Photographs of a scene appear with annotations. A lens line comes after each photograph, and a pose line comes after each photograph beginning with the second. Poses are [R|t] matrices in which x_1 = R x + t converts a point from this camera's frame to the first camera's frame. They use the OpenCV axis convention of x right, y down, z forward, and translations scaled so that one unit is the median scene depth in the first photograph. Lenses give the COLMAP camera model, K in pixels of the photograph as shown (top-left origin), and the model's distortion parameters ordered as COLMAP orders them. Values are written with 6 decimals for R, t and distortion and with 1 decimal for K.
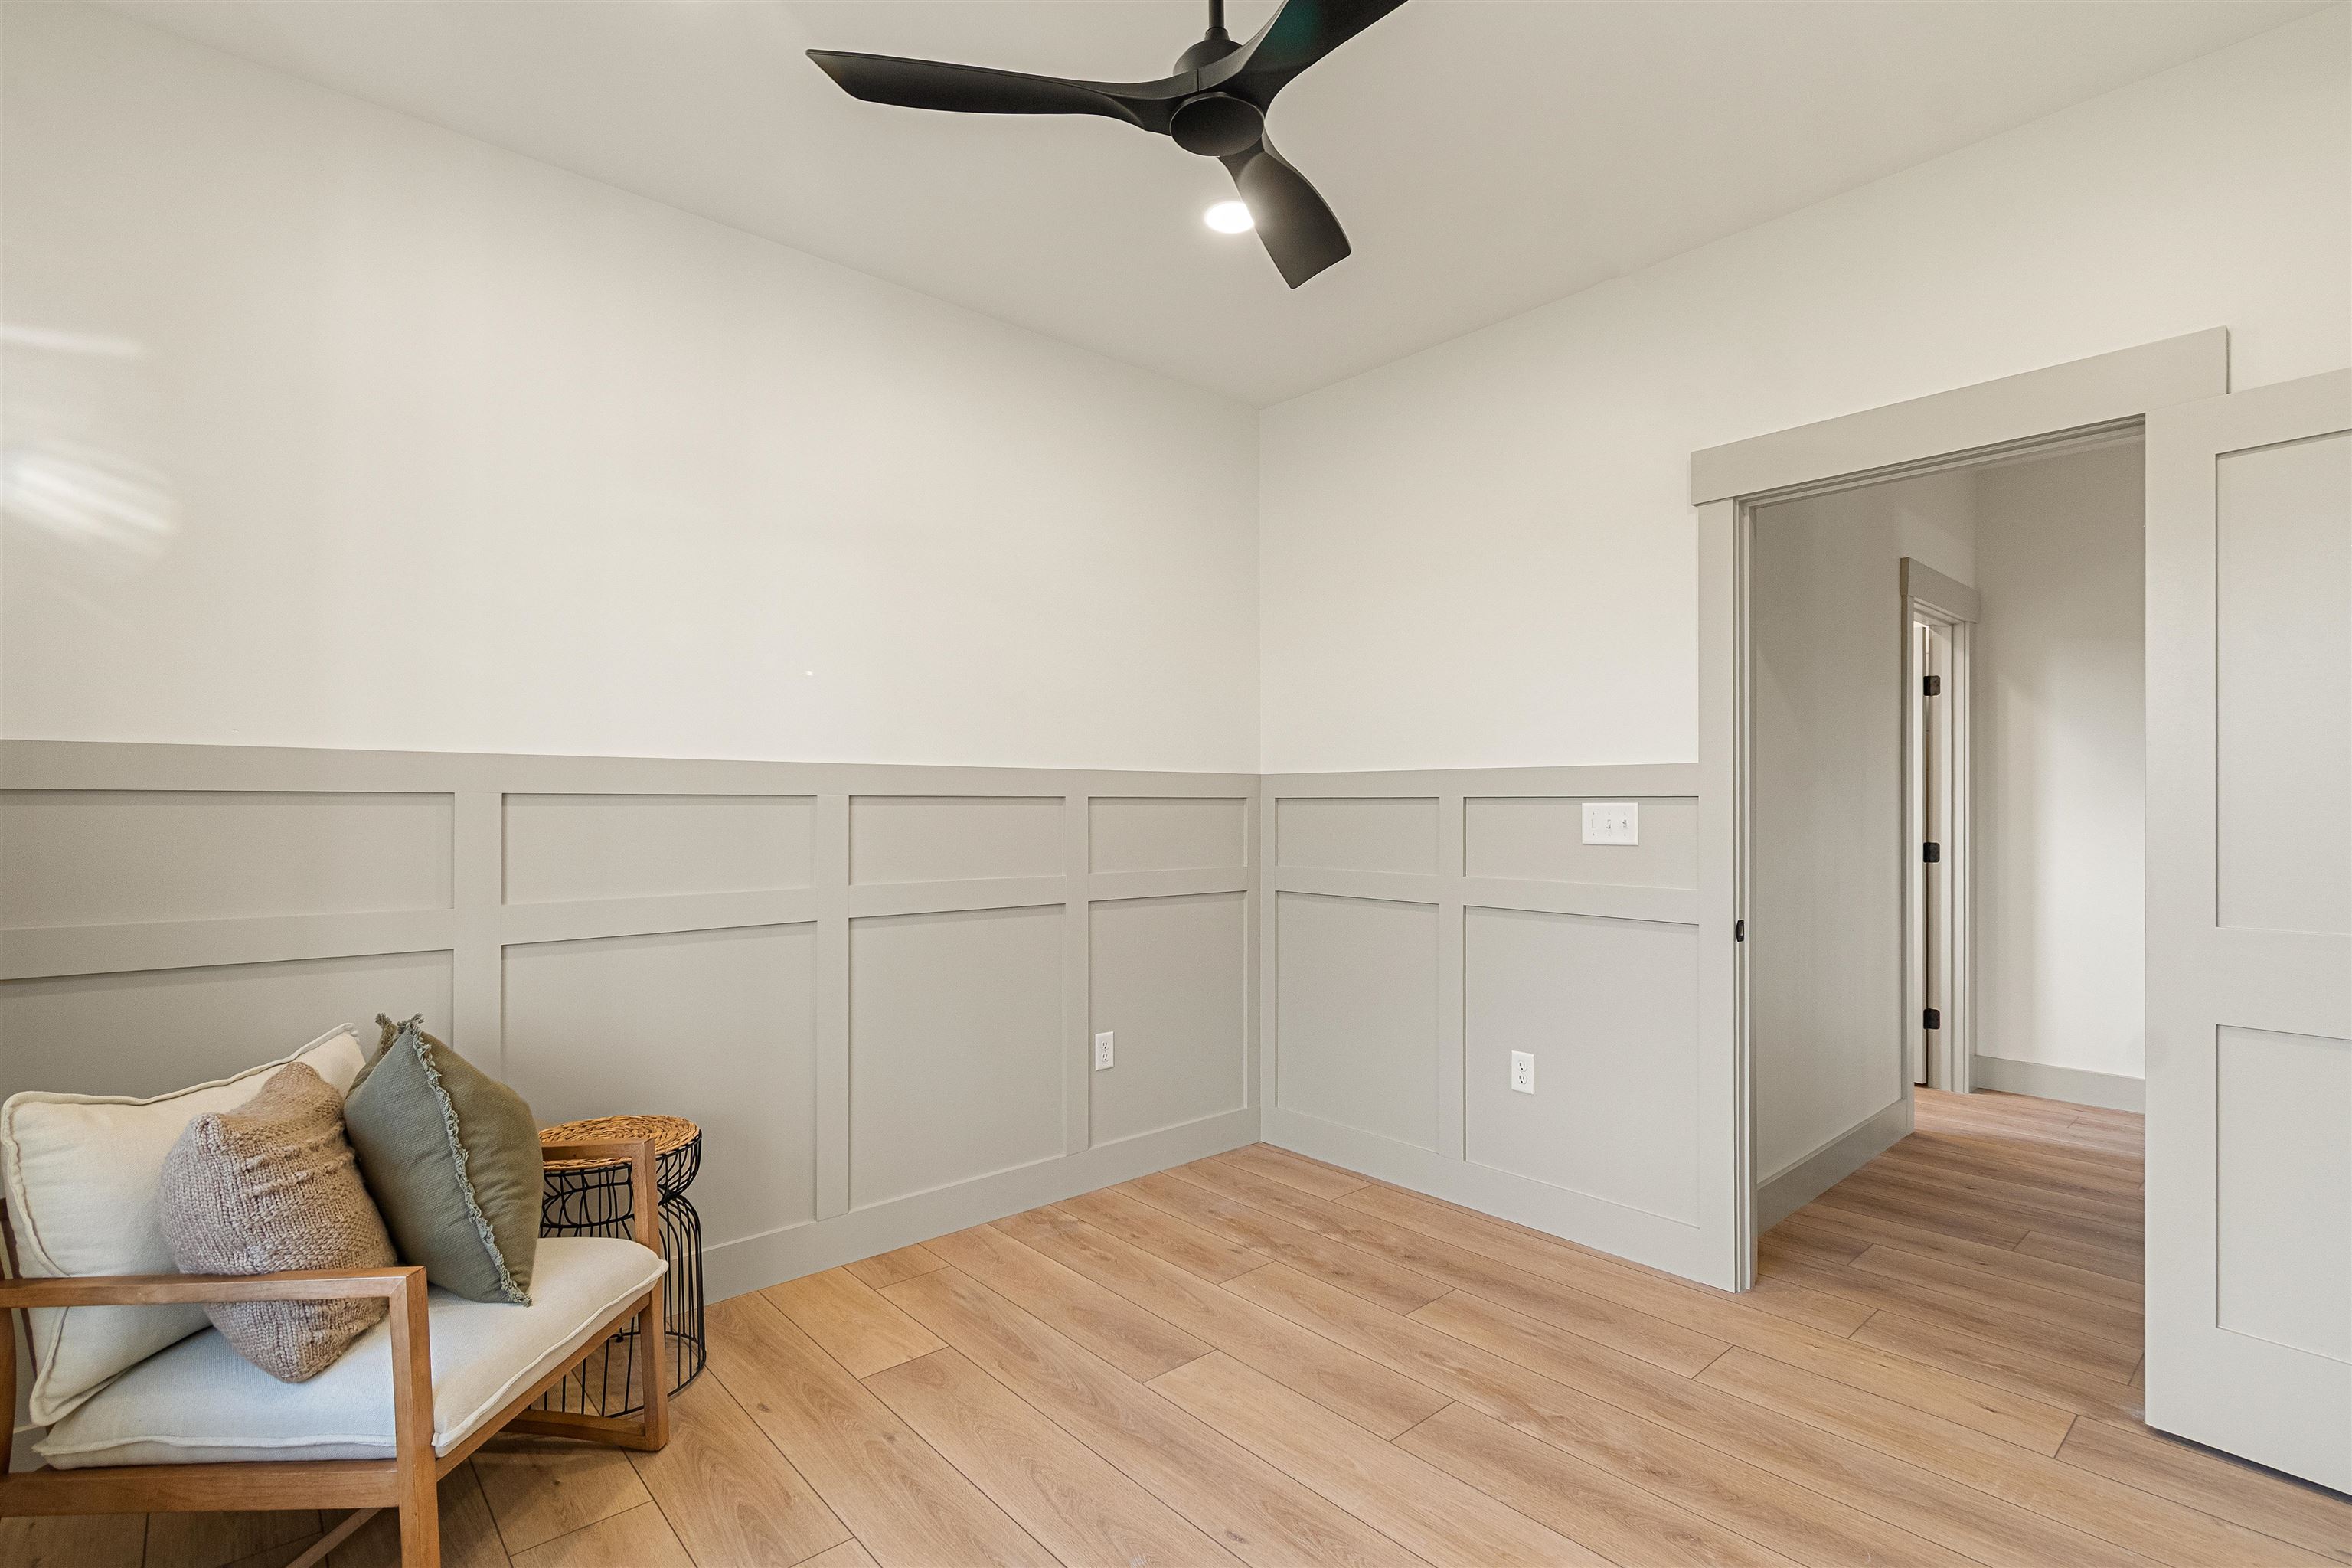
lens RADIAL K [[1045.5, 0, 1176.0], [0, 1045.5, 784.0], [0, 0, 1]] dist [0.001840, -0.000155]
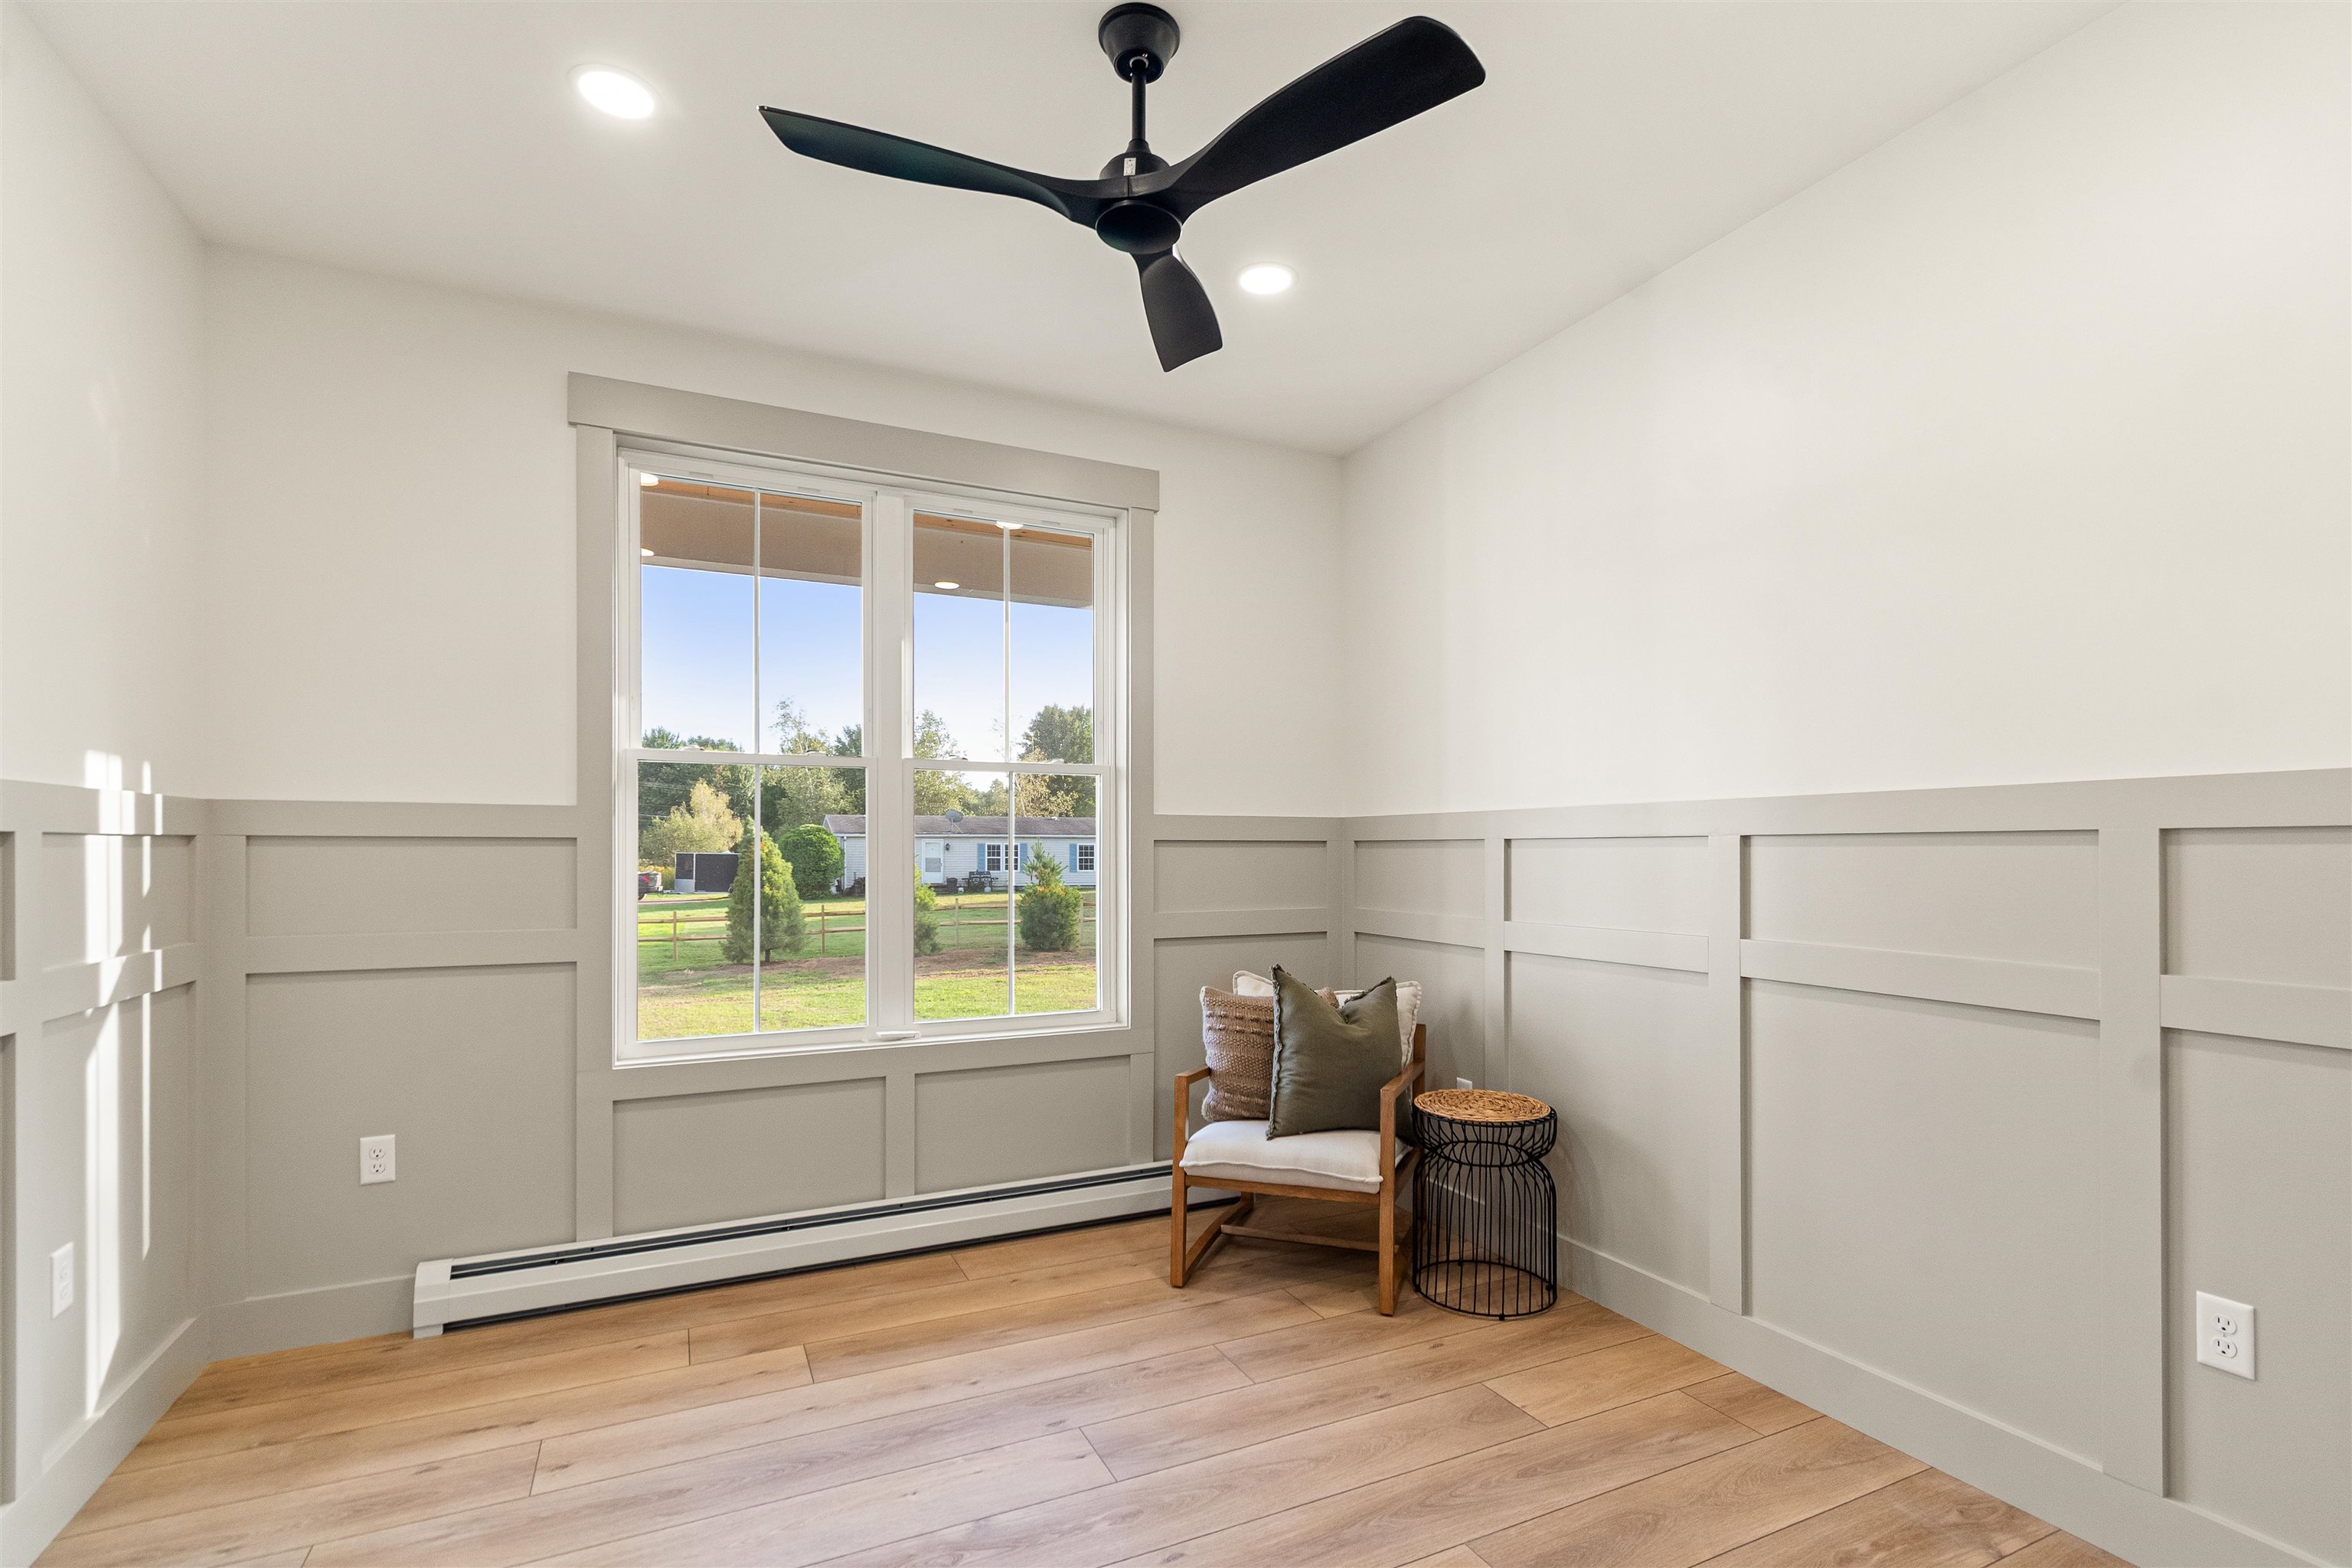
lens RADIAL K [[1070.7, 0, 1179.0], [0, 1070.7, 838.9], [0, 0, 1]] dist [0.000199, -0.000232]
pose [[-0.241880, -0.005302, -0.970292, 0.784177], [0.023445, 0.999661, -0.011307, 0.015711], [0.970023, -0.025483, -0.241674, 0.912841]]
